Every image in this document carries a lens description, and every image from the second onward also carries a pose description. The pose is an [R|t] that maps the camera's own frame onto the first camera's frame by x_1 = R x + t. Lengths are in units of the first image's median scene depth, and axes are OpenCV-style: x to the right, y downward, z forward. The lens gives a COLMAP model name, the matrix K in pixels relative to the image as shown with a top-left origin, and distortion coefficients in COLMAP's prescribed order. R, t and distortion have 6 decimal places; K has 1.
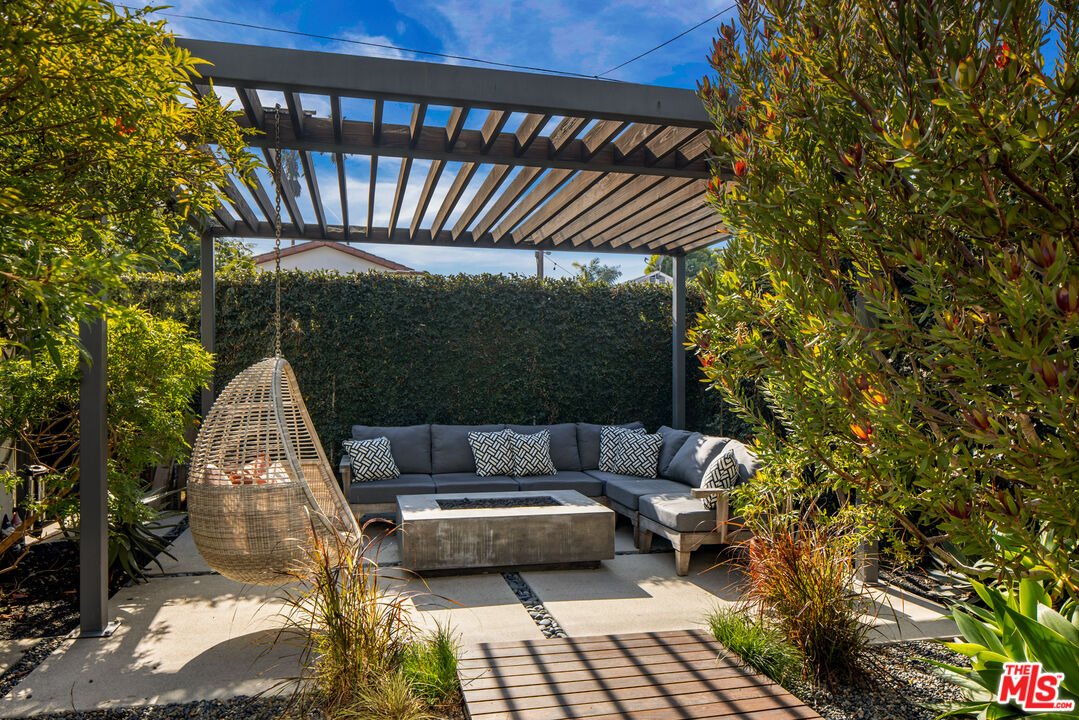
lens RADIAL K [[728.6, 0, 539.0], [0, 728.6, 368.9], [0, 0, 1]] dist [-0.000143, -0.000397]
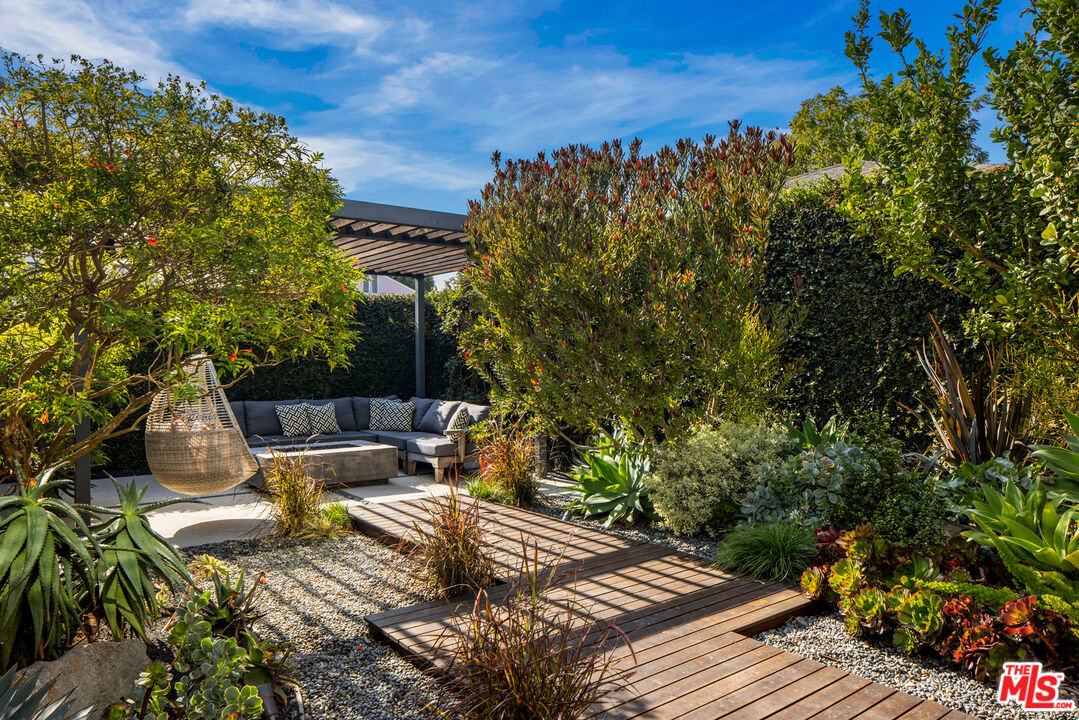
lens RADIAL K [[721.4, 0, 539.5], [0, 721.4, 360.0], [0, 0, 1]] dist [0.002400, 0.000774]
pose [[0.915002, -0.013497, 0.403224, -0.223127], [0.010768, 0.999901, 0.009035, -0.007286], [-0.403306, -0.003925, 0.915057, -0.524546]]
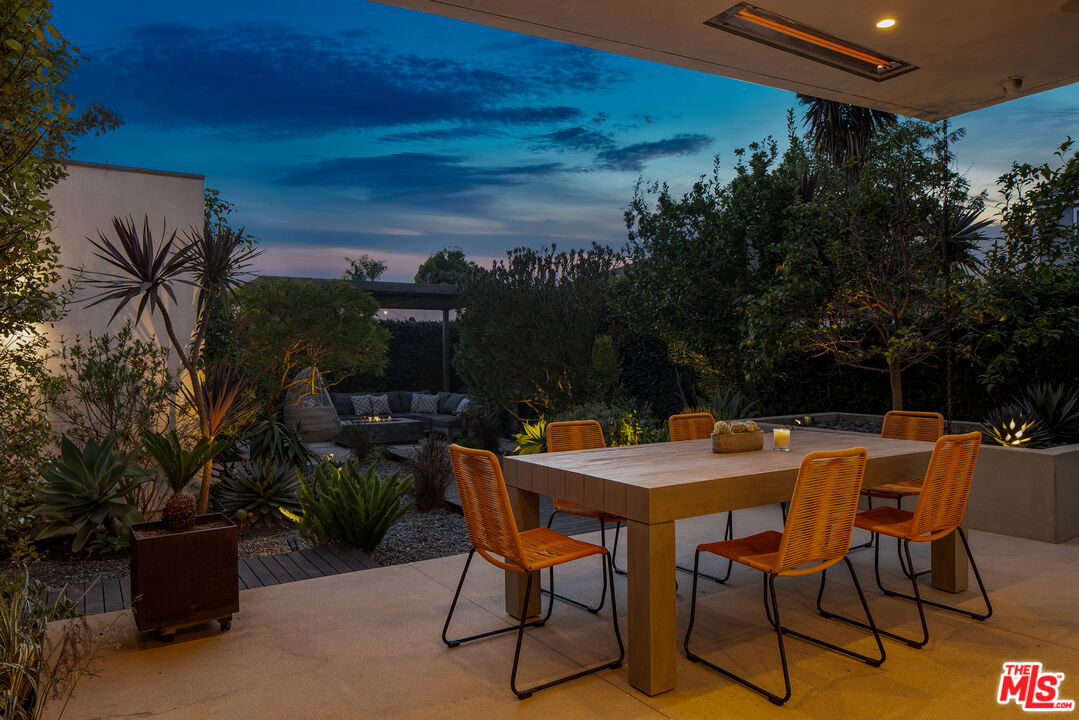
lens RADIAL K [[728.6, 0, 539.0], [0, 728.6, 368.9], [0, 0, 1]] dist [-0.000143, -0.000397]
pose [[0.947959, -0.016385, 0.317972, -0.299762], [0.009471, 0.999684, 0.023278, -0.045417], [-0.318253, -0.019055, 0.947814, -1.451638]]
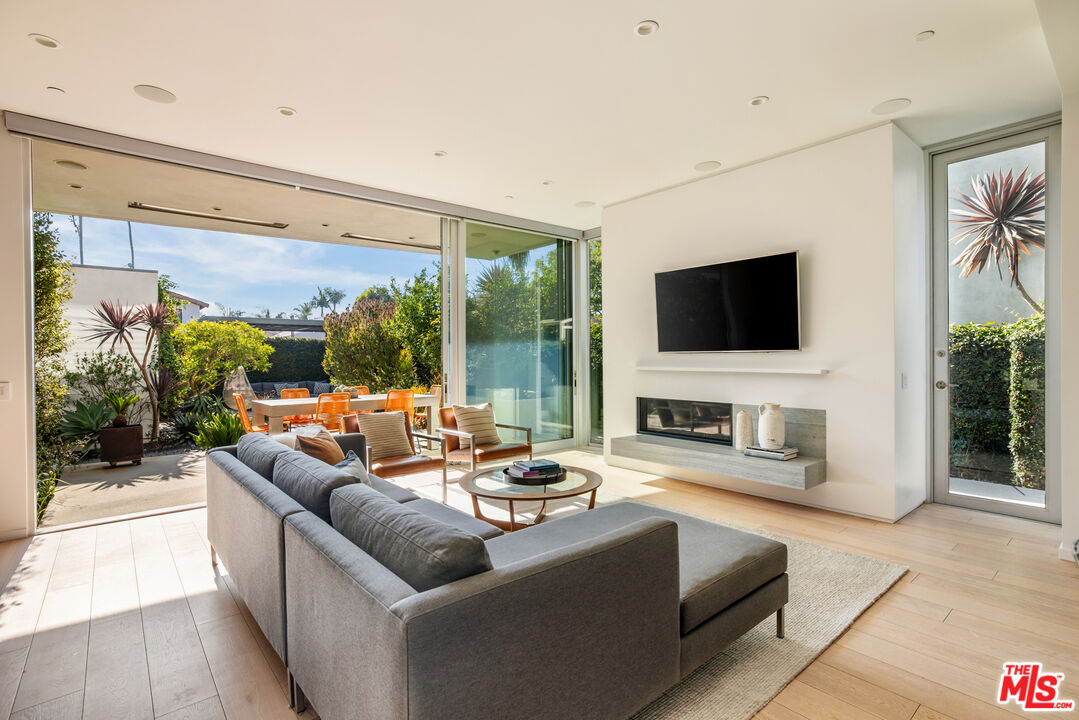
lens RADIAL K [[517.8, 0, 539.5], [0, 517.8, 360.0], [0, 0, 1]] dist [-0.003261, -0.000321]
pose [[0.895411, -0.017063, 0.444914, -0.068247], [0.013338, 0.999845, 0.011502, -0.052736], [-0.445041, -0.004364, 0.895500, -2.228450]]
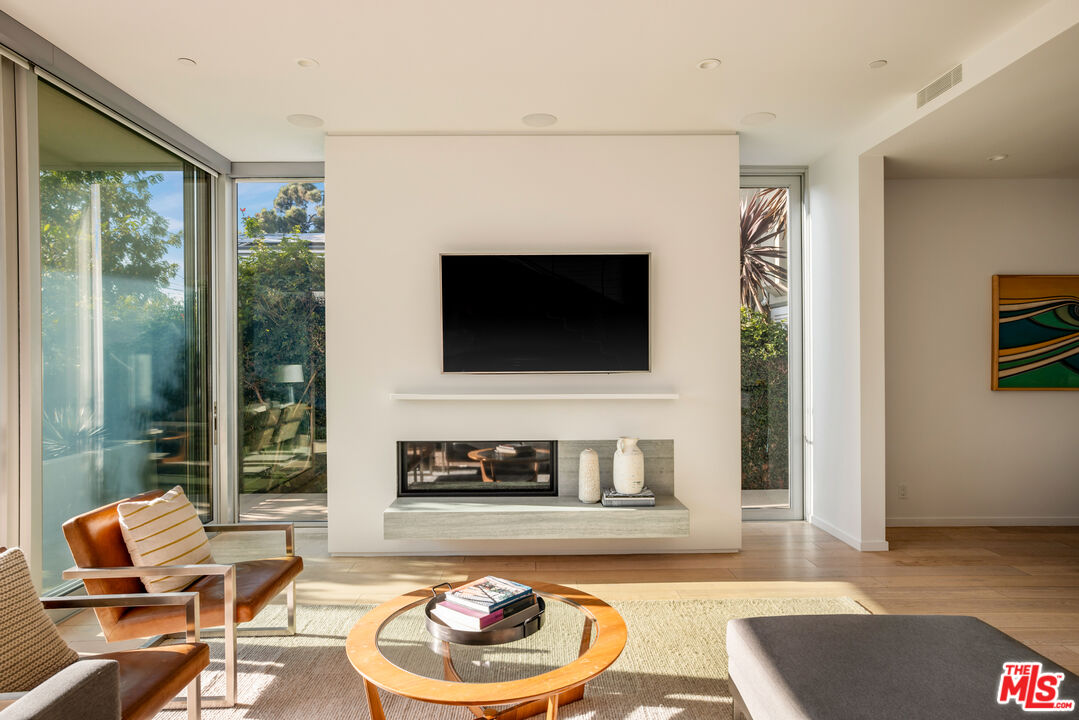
lens RADIAL K [[630.1, 0, 539.5], [0, 630.1, 360.0], [0, 0, 1]] dist [0.000440, 0.000408]
pose [[0.222123, -0.007571, 0.974989, -0.177196], [0.007147, 0.999956, 0.006137, -0.072159], [-0.974992, 0.005605, 0.222168, -1.775098]]
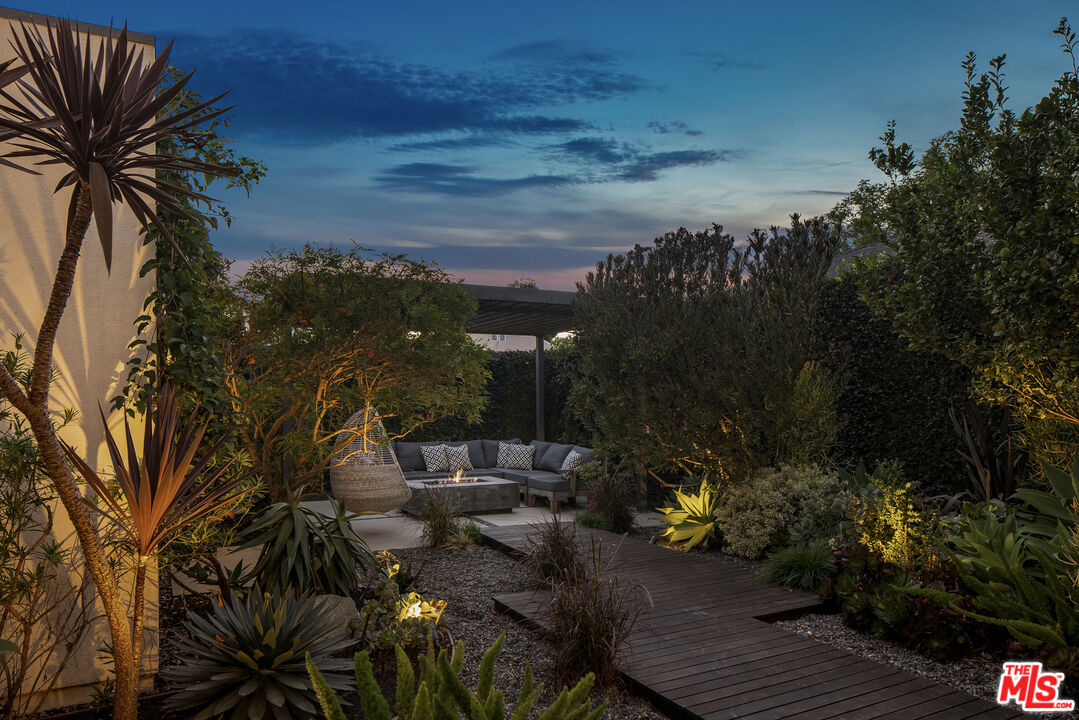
lens RADIAL K [[728.8, 0, 542.7], [0, 728.8, 418.1], [0, 0, 1]] dist [-0.000244, 0.000353]
pose [[0.970027, -0.016982, 0.242401, -0.269048], [0.009630, 0.999458, 0.031481, -0.031421], [-0.242804, -0.028203, 0.969665, -0.788630]]
